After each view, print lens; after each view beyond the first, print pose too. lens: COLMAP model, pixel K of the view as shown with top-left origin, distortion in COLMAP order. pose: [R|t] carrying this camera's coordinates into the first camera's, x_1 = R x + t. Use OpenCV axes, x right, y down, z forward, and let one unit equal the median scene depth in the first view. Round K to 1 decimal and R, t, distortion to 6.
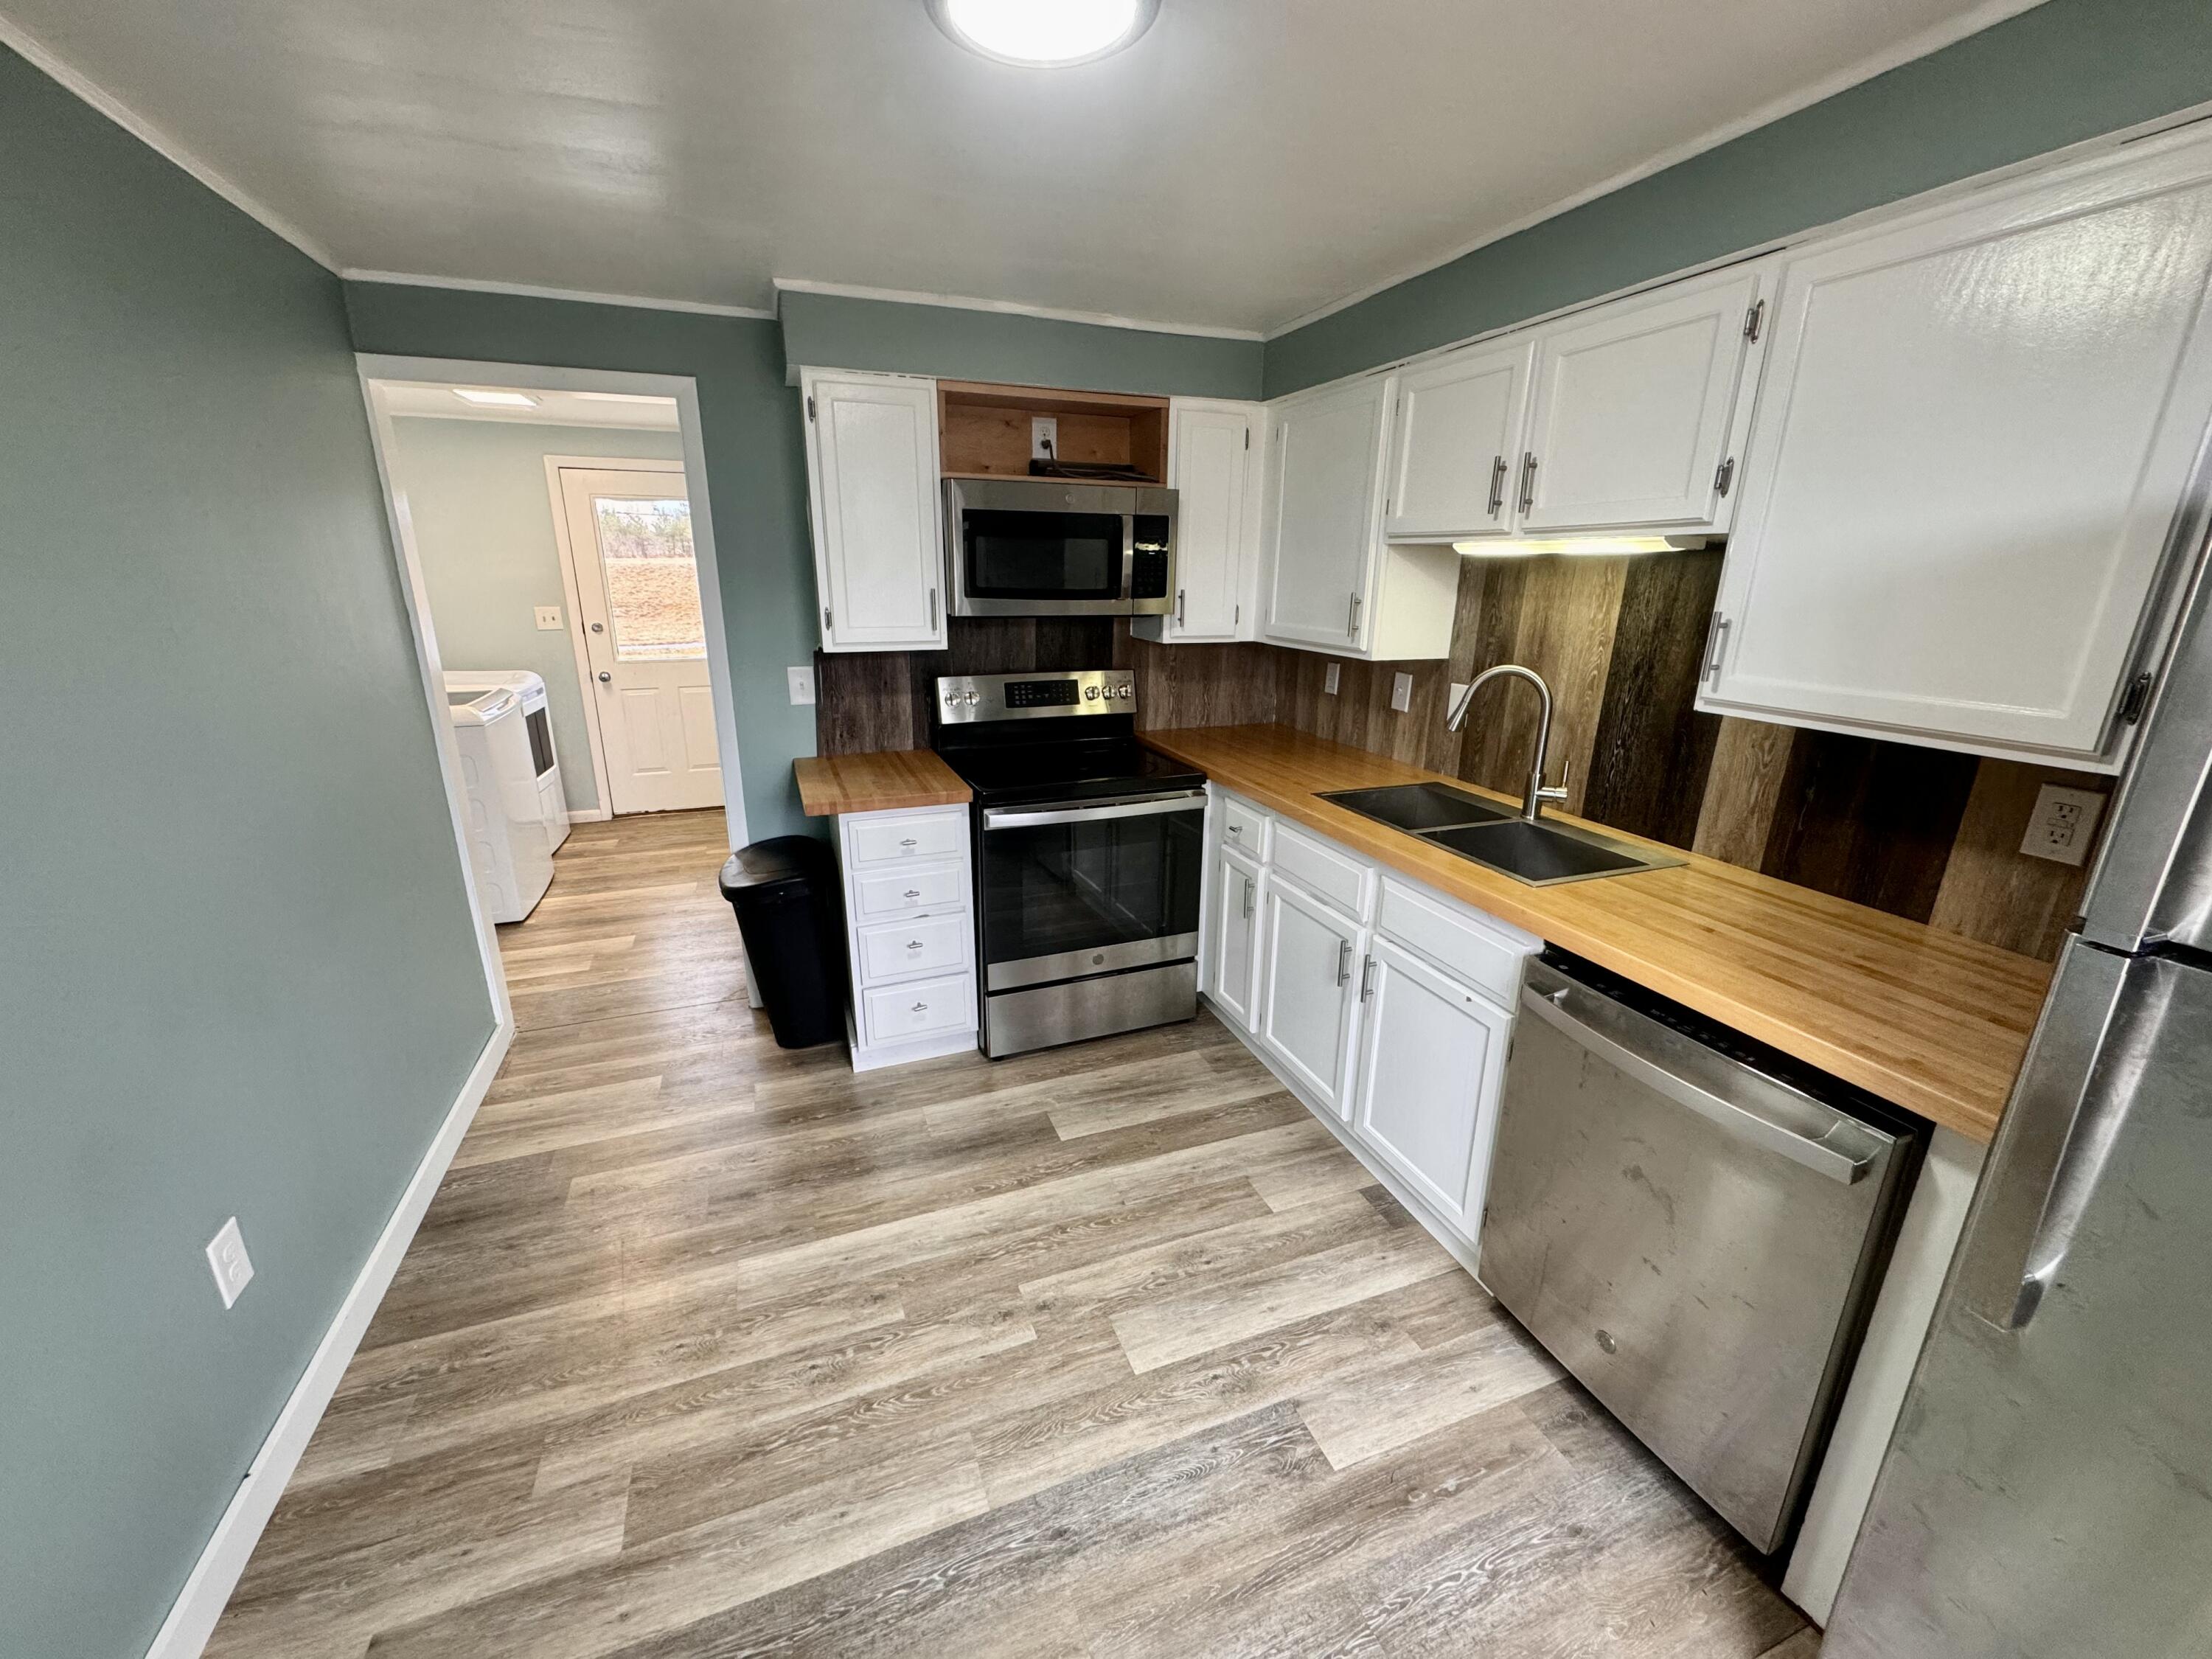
lens RADIAL K [[890.4, 0, 1106.0], [0, 890.4, 829.5], [0, 0, 1]] dist [0.001119, 0.000328]
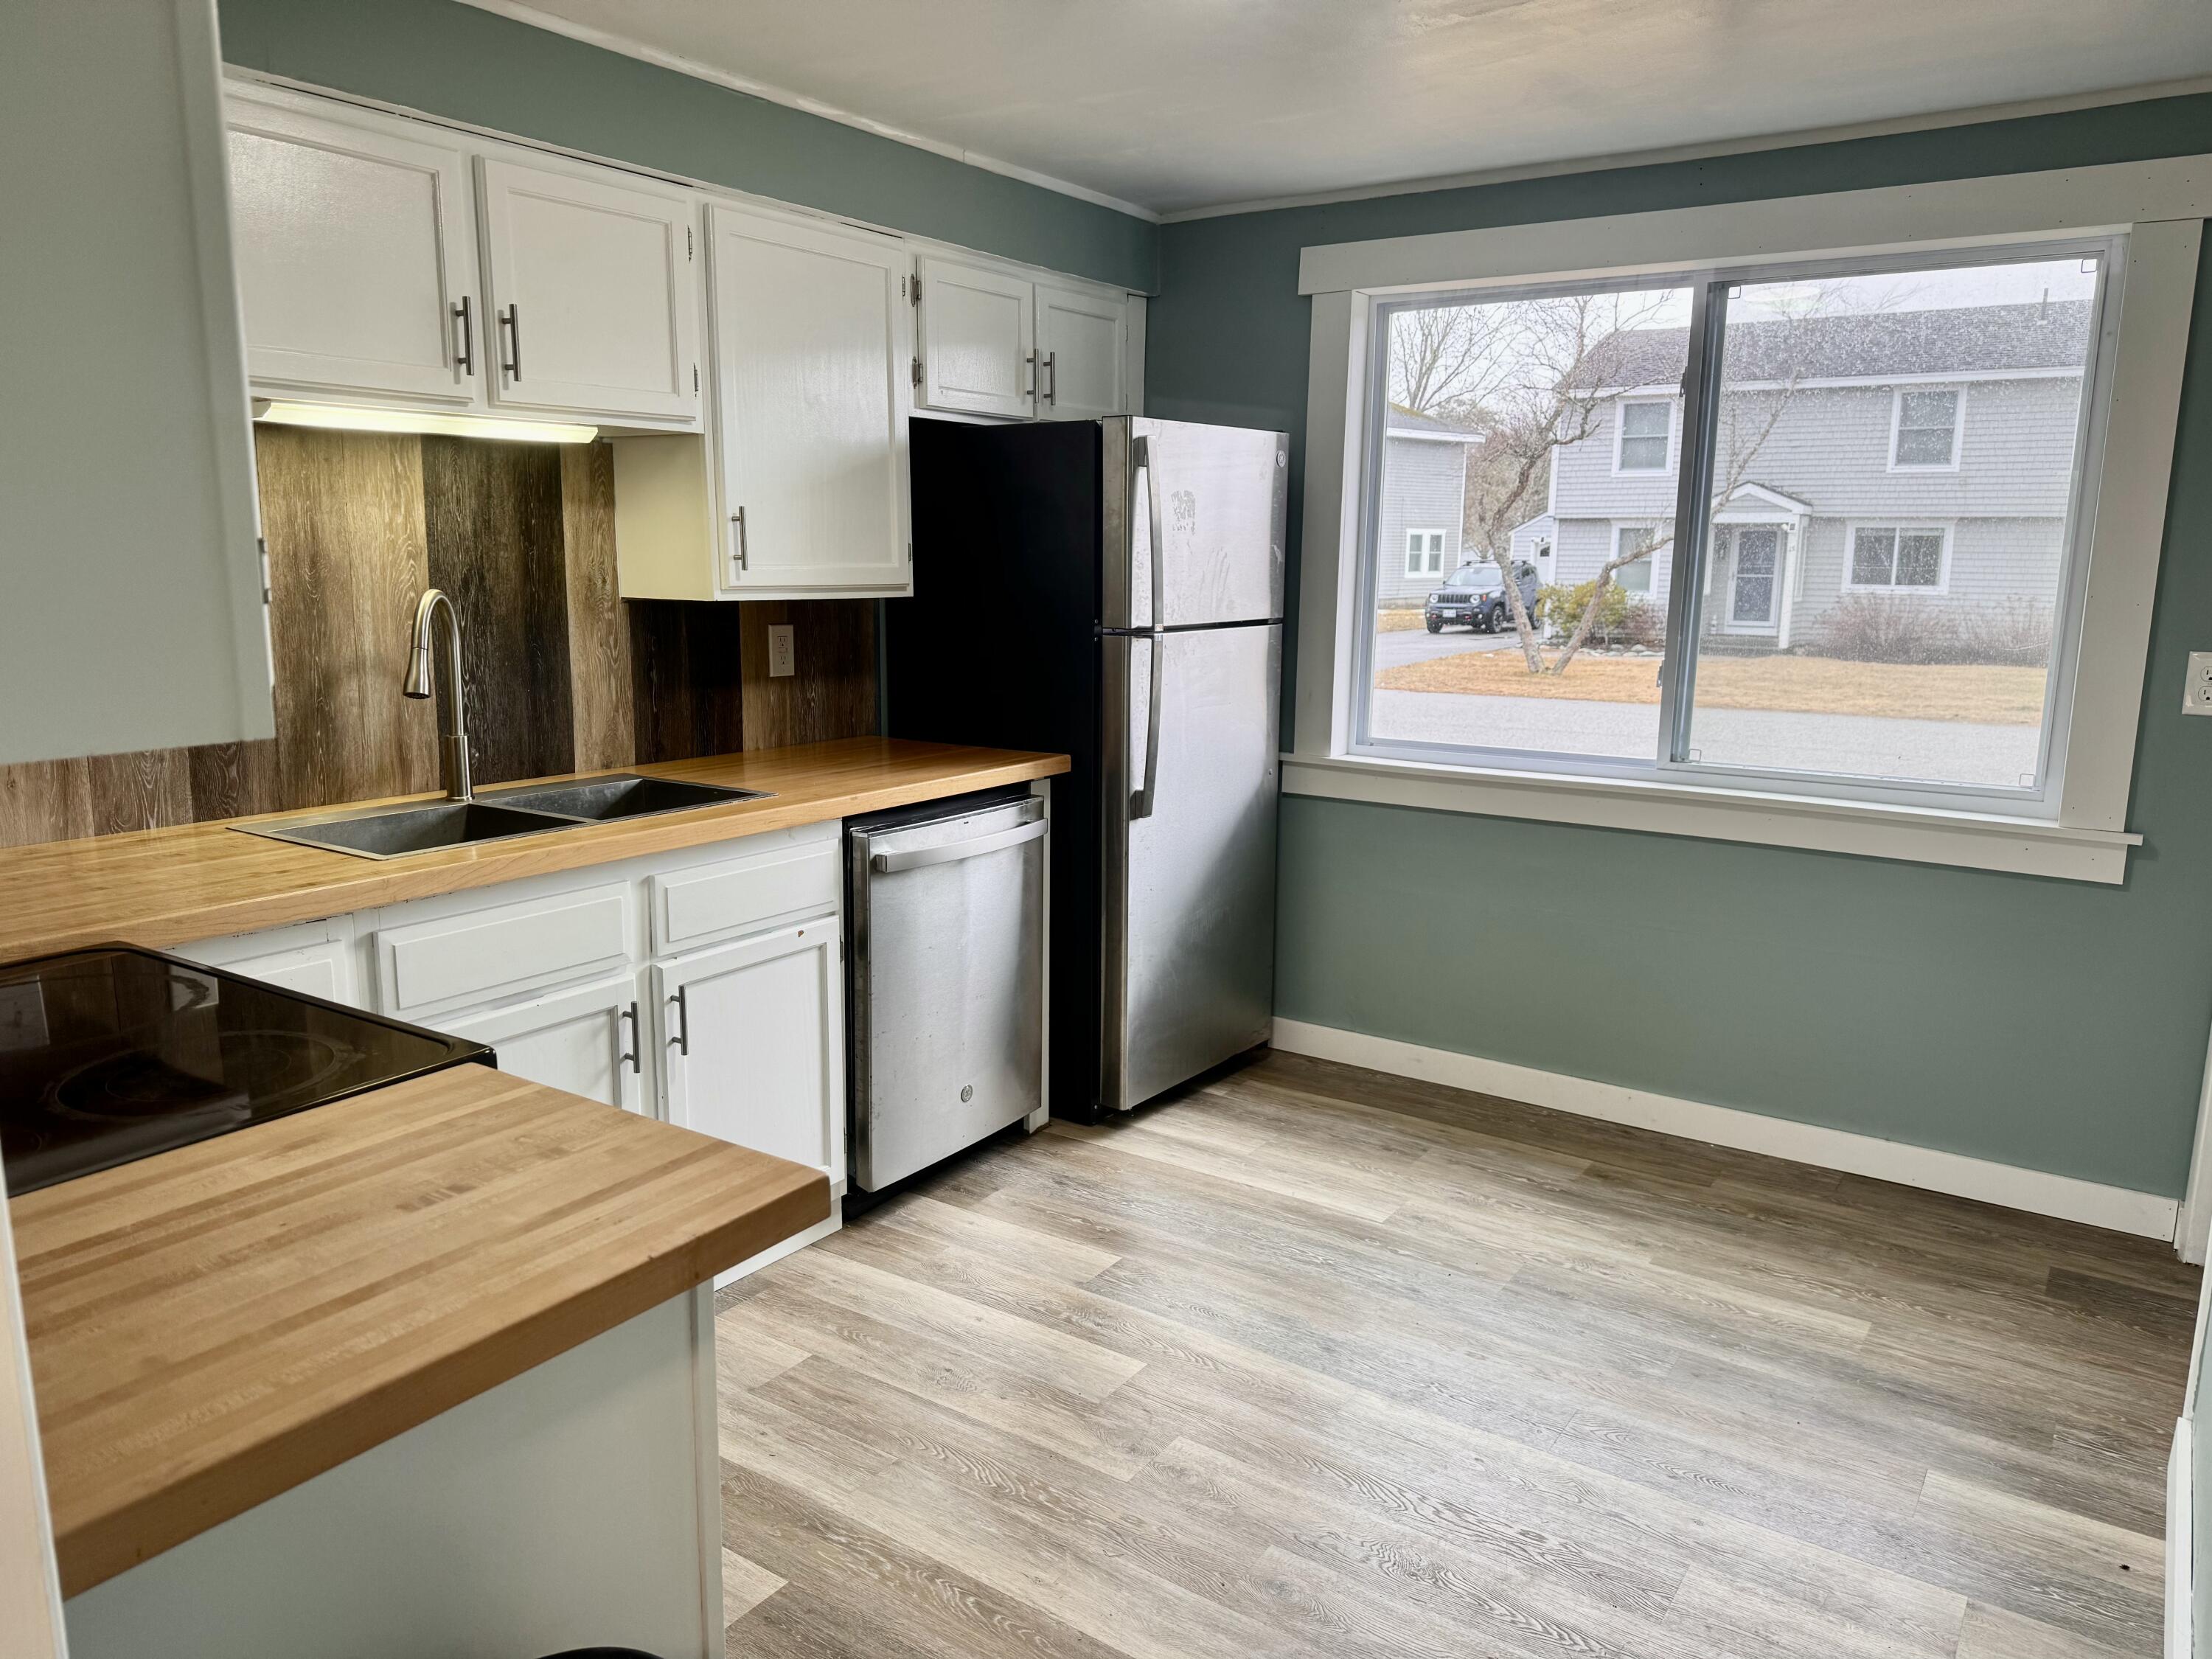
lens RADIAL K [[1560.7, 0, 1113.5], [0, 1560.7, 836.2], [0, 0, 1]] dist [0.019491, -0.041082]
pose [[-0.572297, -0.166729, 0.802918, -0.900510], [0.214357, 0.914656, 0.342719, -0.328332], [-0.791535, 0.368248, -0.487715, 1.306841]]
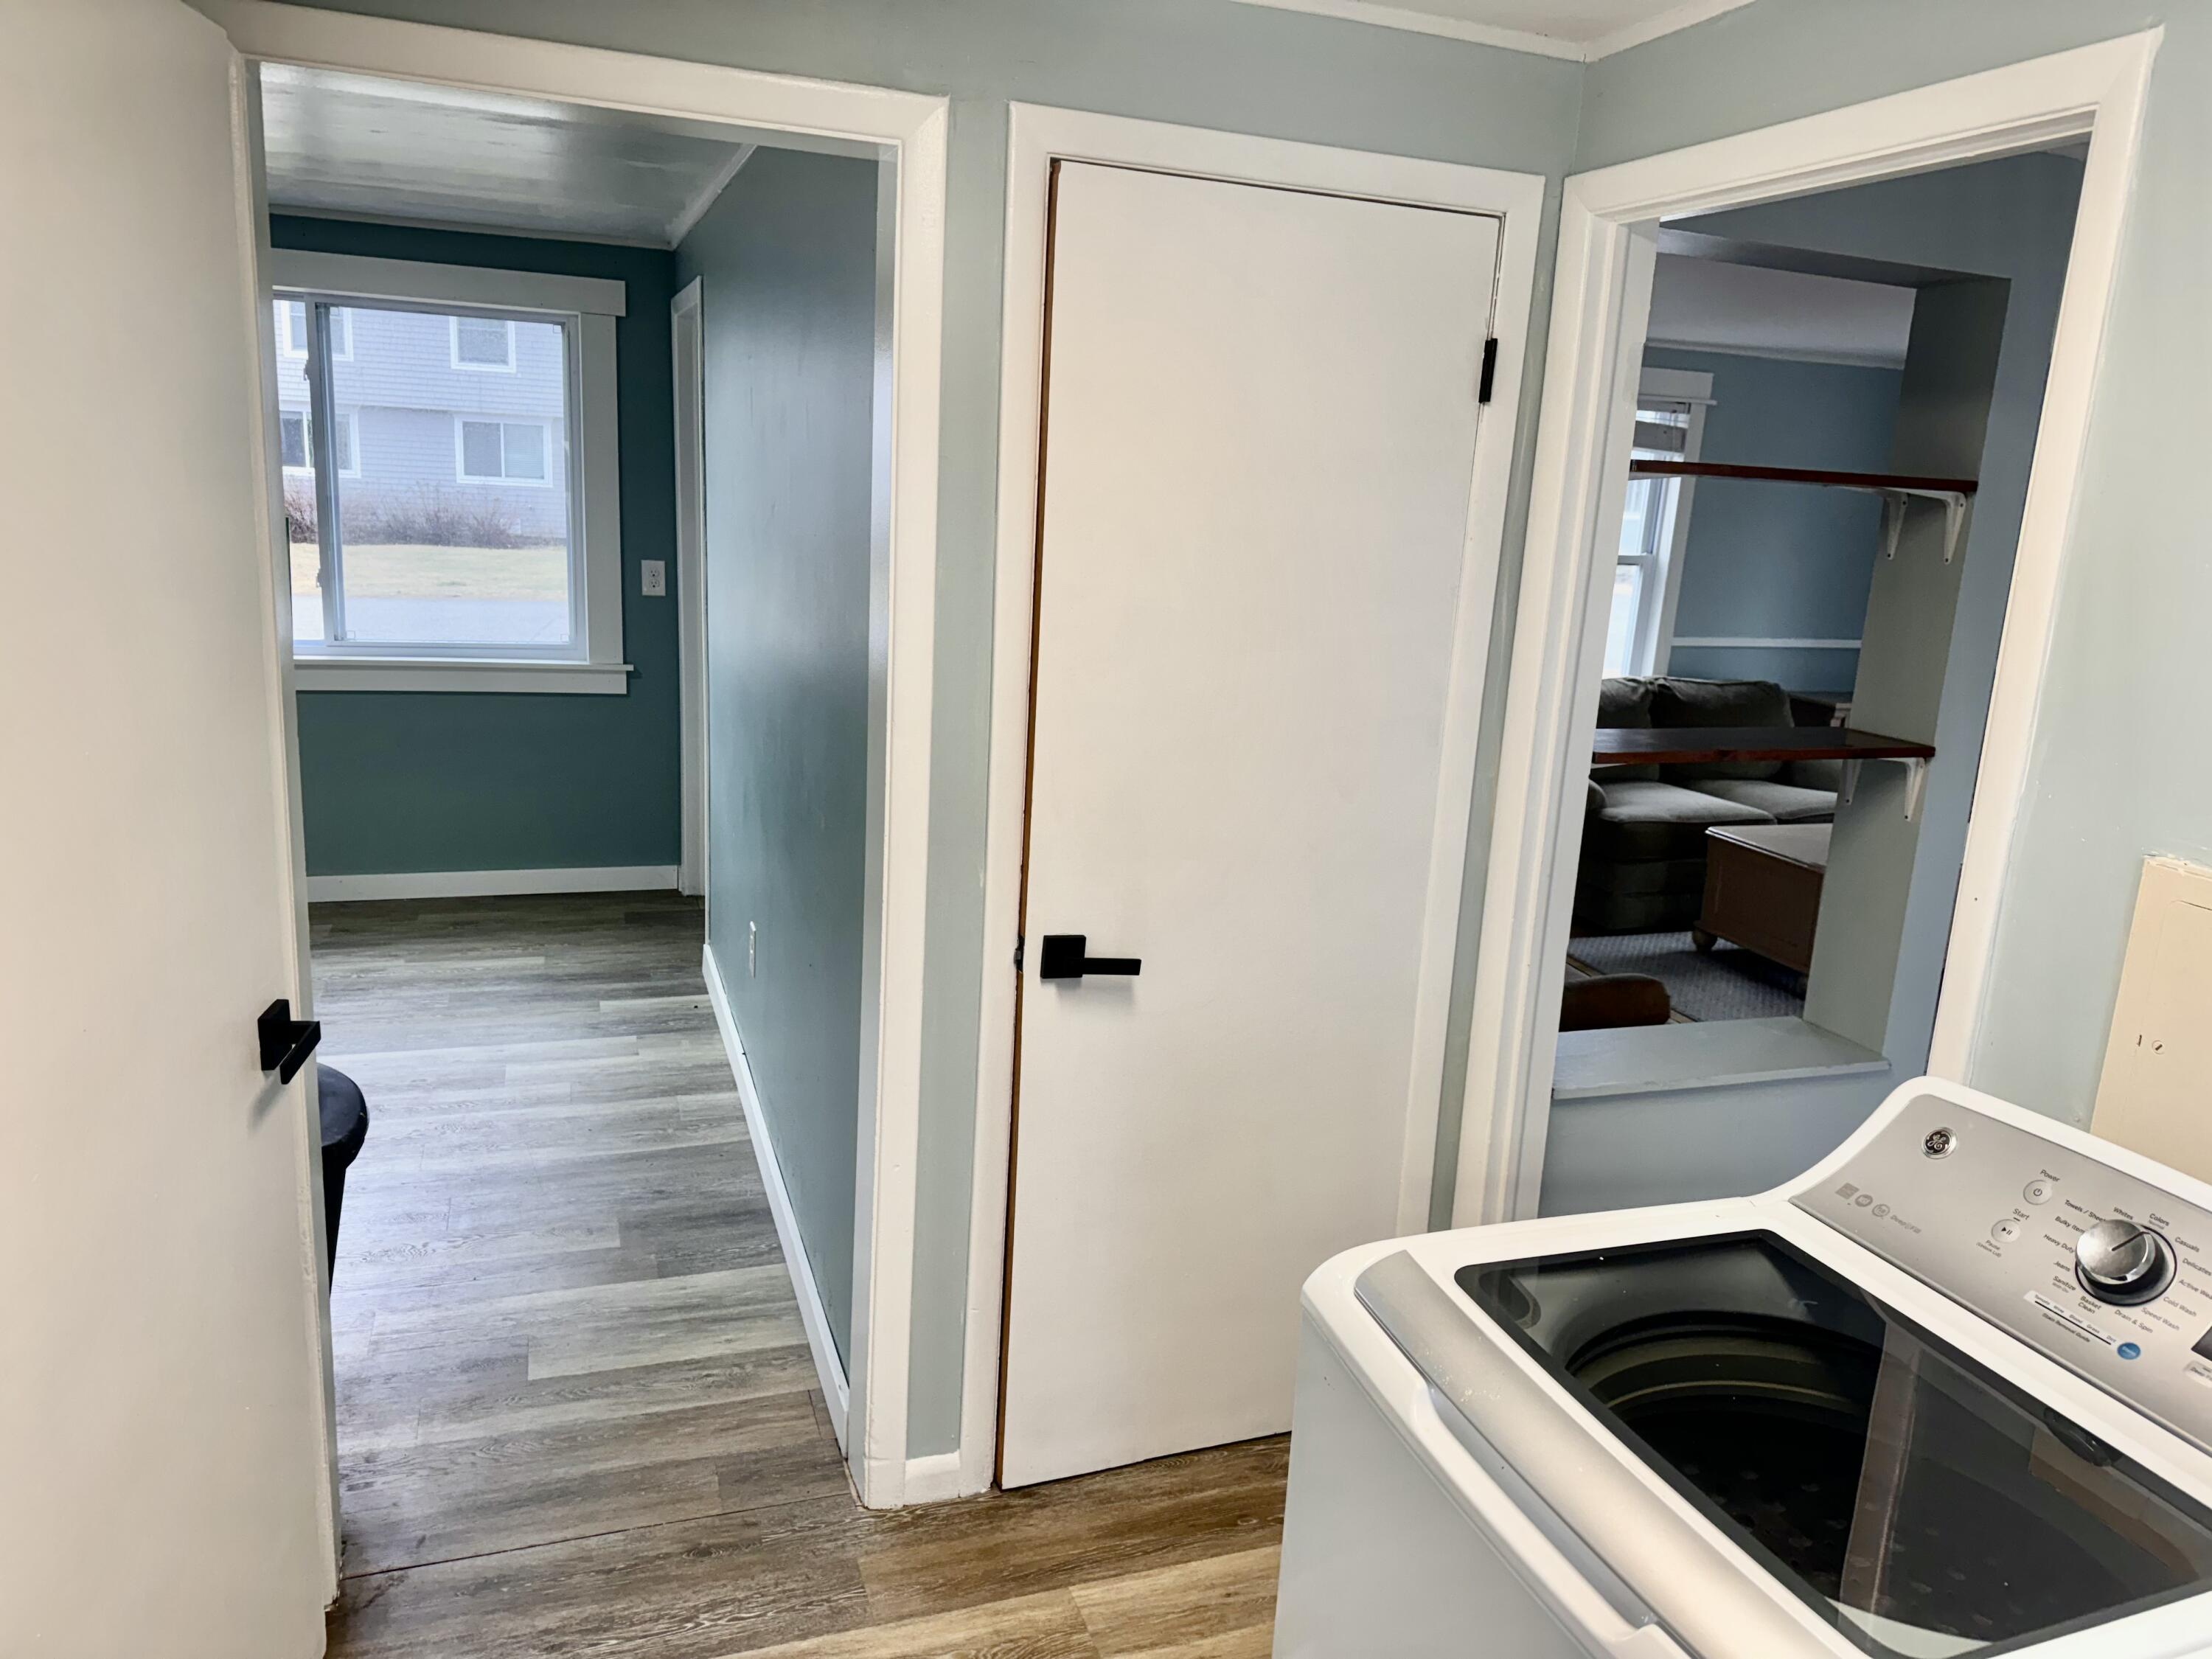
lens RADIAL K [[1560.7, 0, 1113.5], [0, 1560.7, 836.2], [0, 0, 1]] dist [0.019491, -0.041082]
pose [[-0.997412, -0.071370, 0.008747, -1.122098], [-0.057922, 0.869575, 0.490392, -0.701111], [-0.042605, 0.488616, -0.871458, 2.216941]]
